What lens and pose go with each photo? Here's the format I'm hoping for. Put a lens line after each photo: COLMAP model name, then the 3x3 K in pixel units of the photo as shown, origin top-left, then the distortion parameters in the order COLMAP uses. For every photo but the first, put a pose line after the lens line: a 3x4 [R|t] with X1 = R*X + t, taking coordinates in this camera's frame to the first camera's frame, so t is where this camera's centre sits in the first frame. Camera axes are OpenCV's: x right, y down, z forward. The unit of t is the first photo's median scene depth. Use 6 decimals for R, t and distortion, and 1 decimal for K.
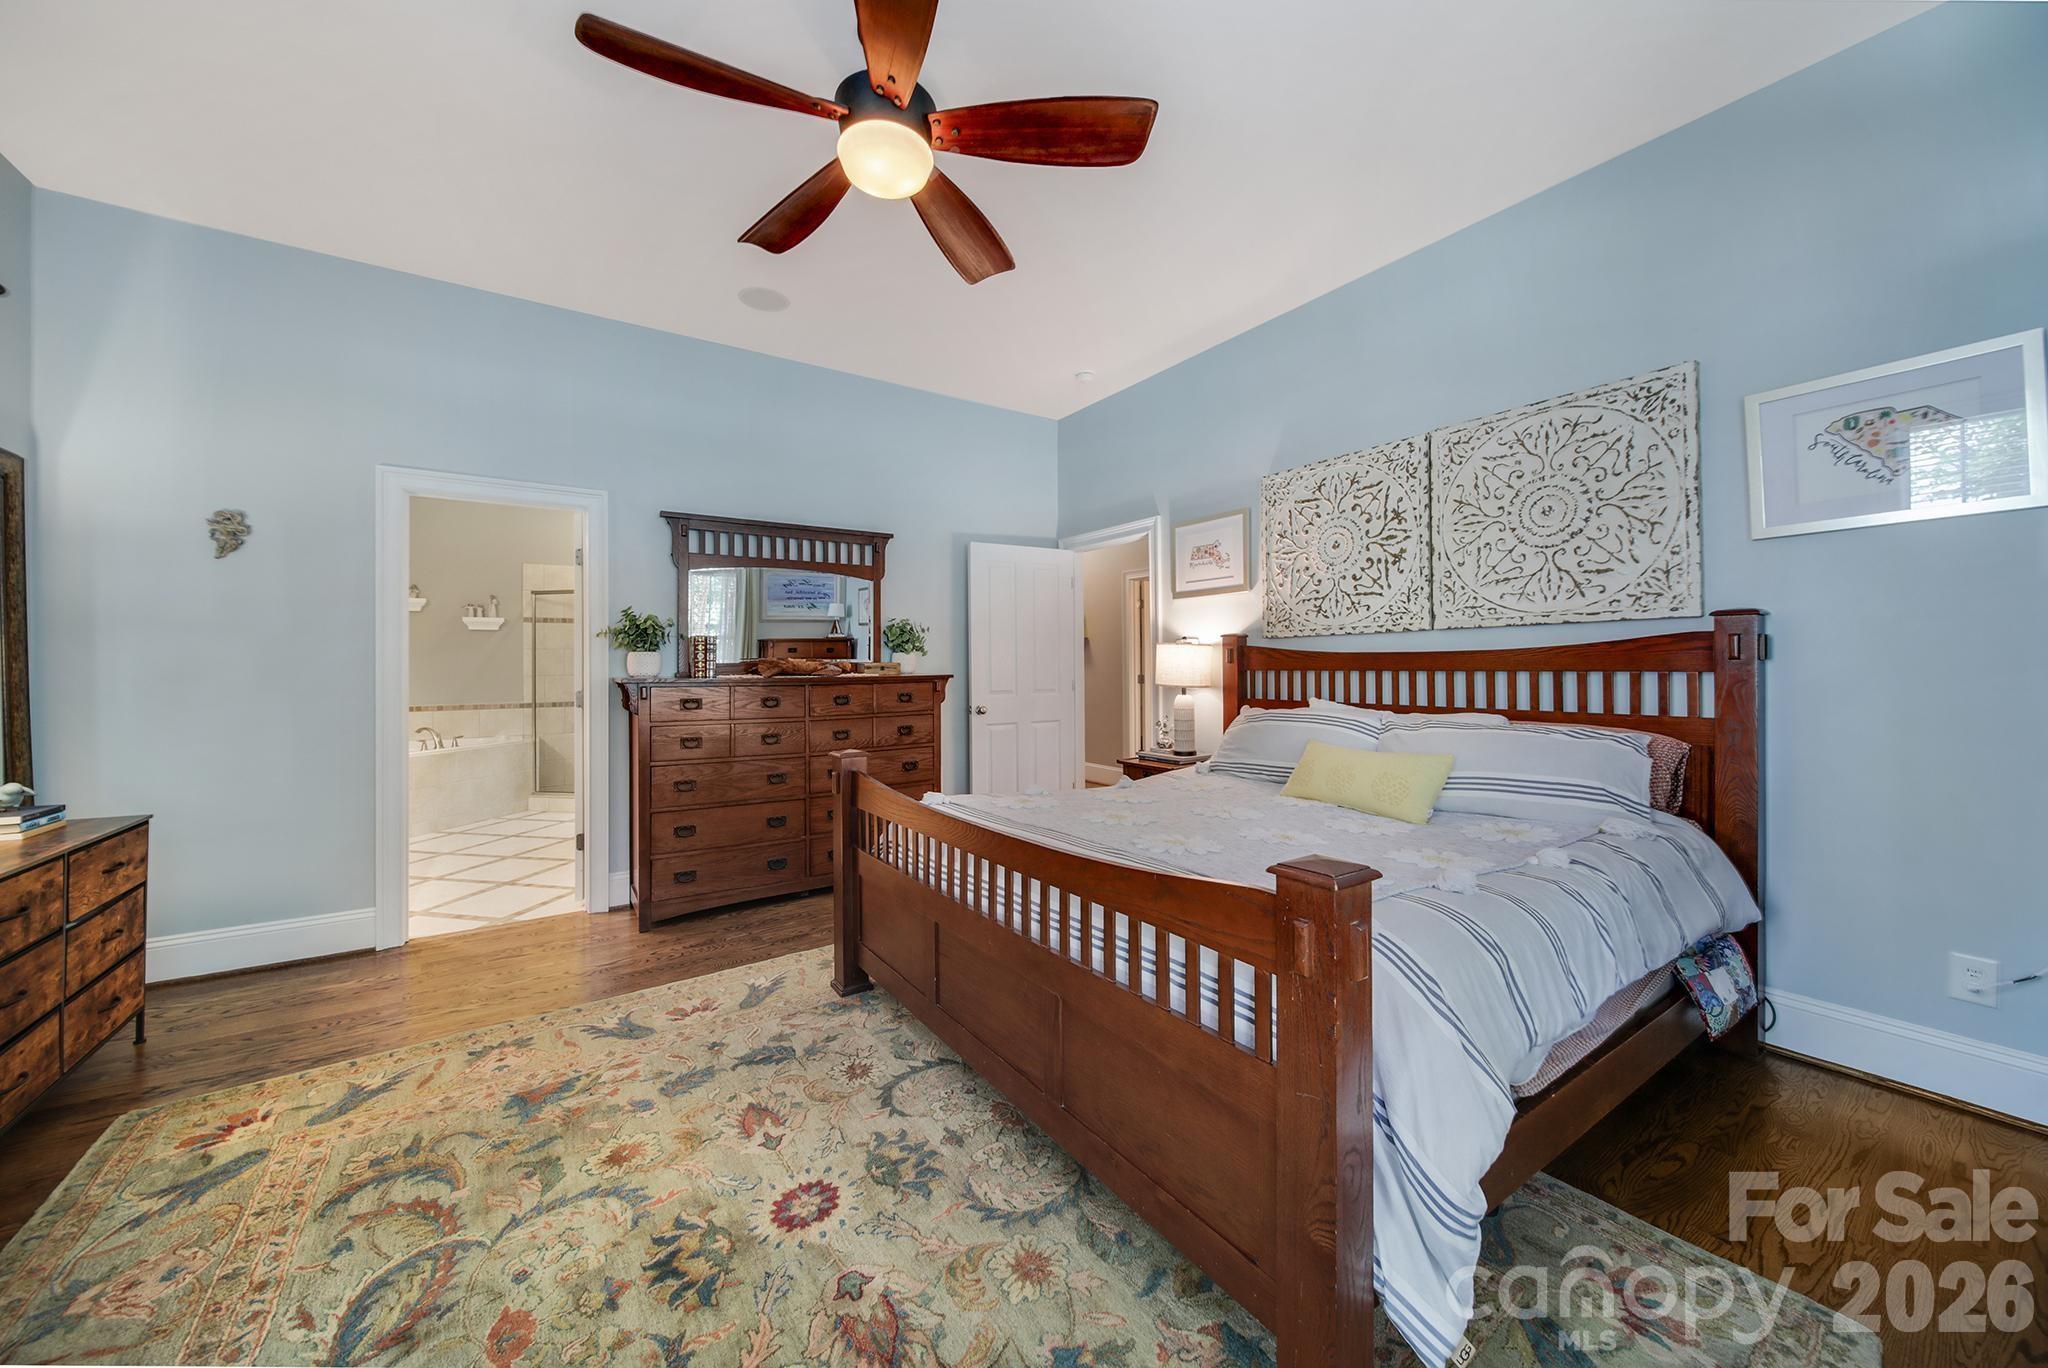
lens RADIAL K [[736.8, 0, 1017.7], [0, 736.8, 670.6], [0, 0, 1]] dist [-0.001269, -0.000318]
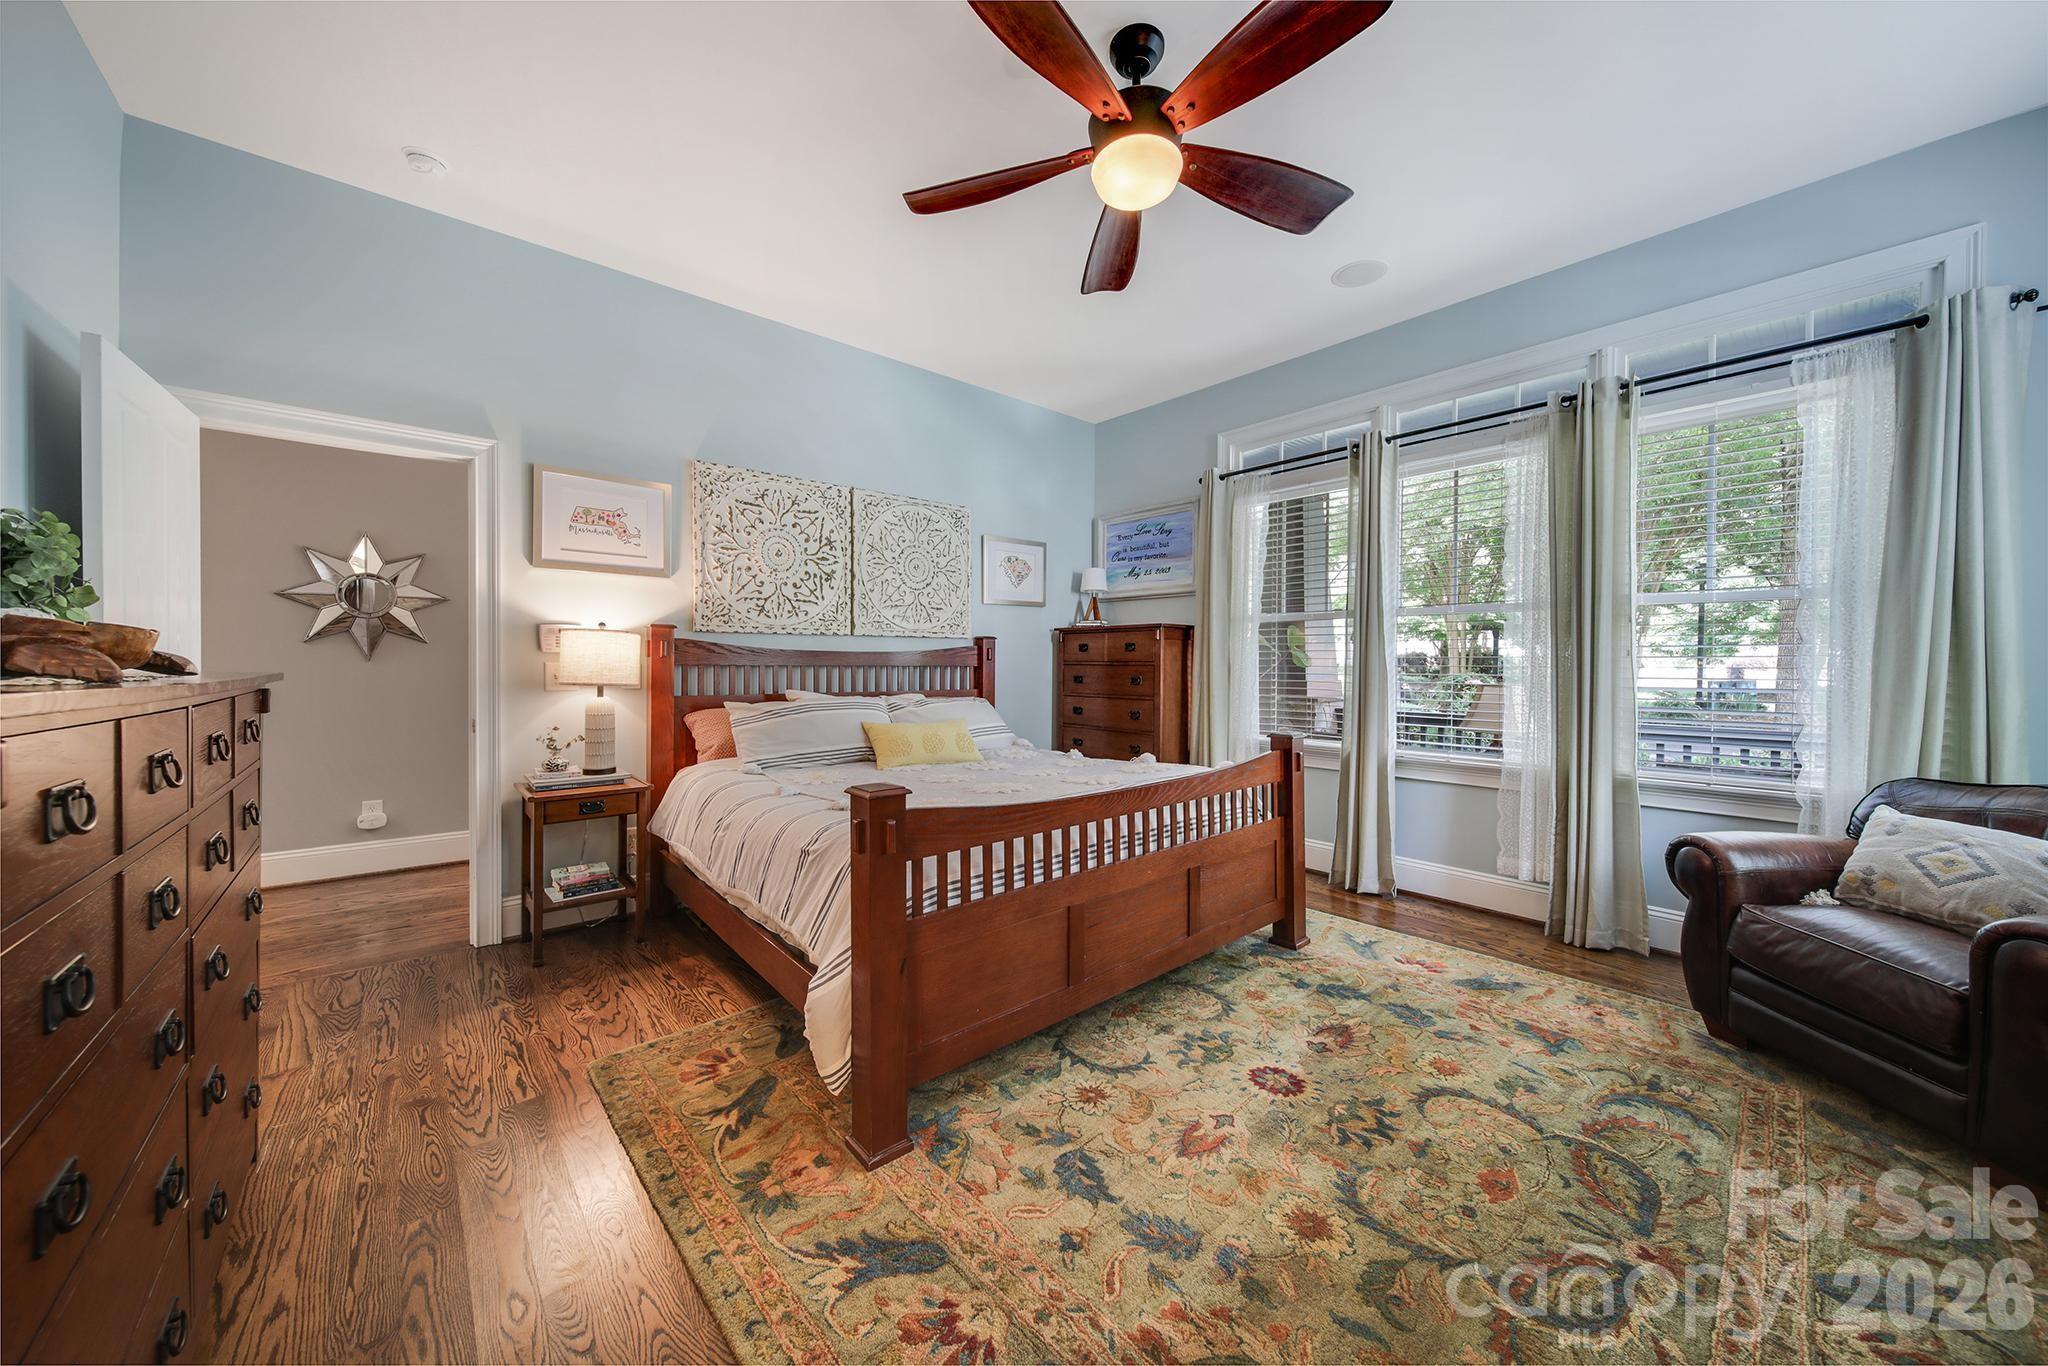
lens RADIAL K [[718.0, 0, 1027.0], [0, 718.0, 684.8], [0, 0, 1]] dist [0.000532, -0.000150]
pose [[-0.136619, -0.024068, 0.990331, -0.892440], [0.002077, 0.999696, 0.024582, 0.003610], [-0.990622, 0.005416, -0.136527, 0.983293]]
